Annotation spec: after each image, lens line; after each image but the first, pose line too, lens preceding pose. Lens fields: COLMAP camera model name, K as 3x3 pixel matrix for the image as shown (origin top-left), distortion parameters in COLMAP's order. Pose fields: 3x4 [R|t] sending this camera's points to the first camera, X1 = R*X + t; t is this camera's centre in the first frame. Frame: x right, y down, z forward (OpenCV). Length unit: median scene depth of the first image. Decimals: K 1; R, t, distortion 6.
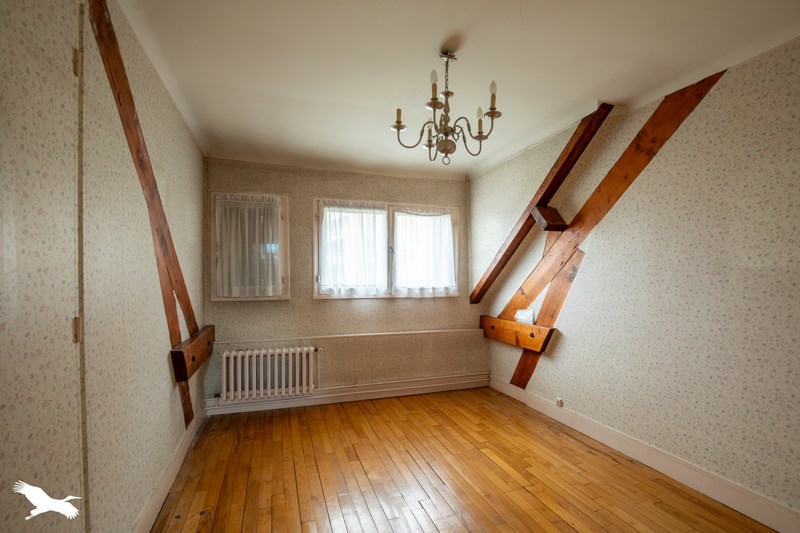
lens RADIAL K [[400.0, 0, 402.2], [0, 400.0, 271.0], [0, 0, 1]] dist [-0.001325, -0.000088]
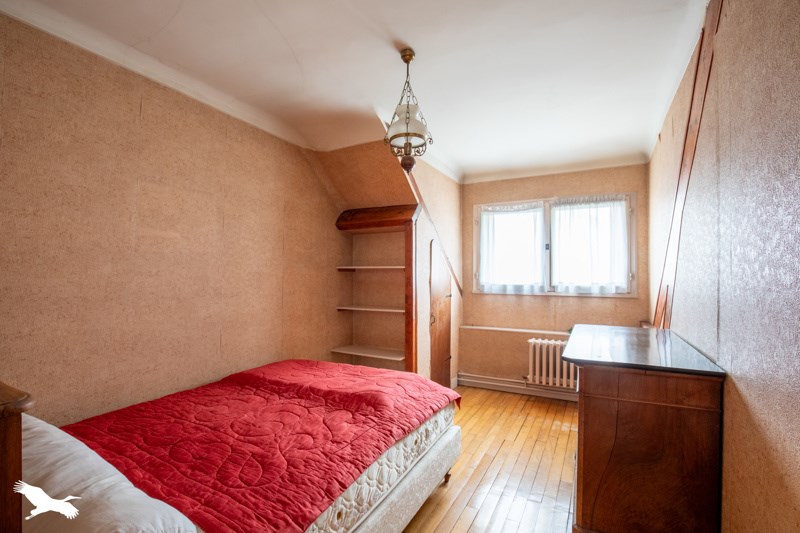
lens RADIAL K [[365.2, 0, 401.3], [0, 365.2, 271.1], [0, 0, 1]] dist [-0.004013, -0.000298]
pose [[0.687076, -0.004438, -0.726572, 0.381475], [0.008408, 0.999963, 0.001843, 0.002388], [0.726537, -0.007375, 0.687088, 0.110433]]
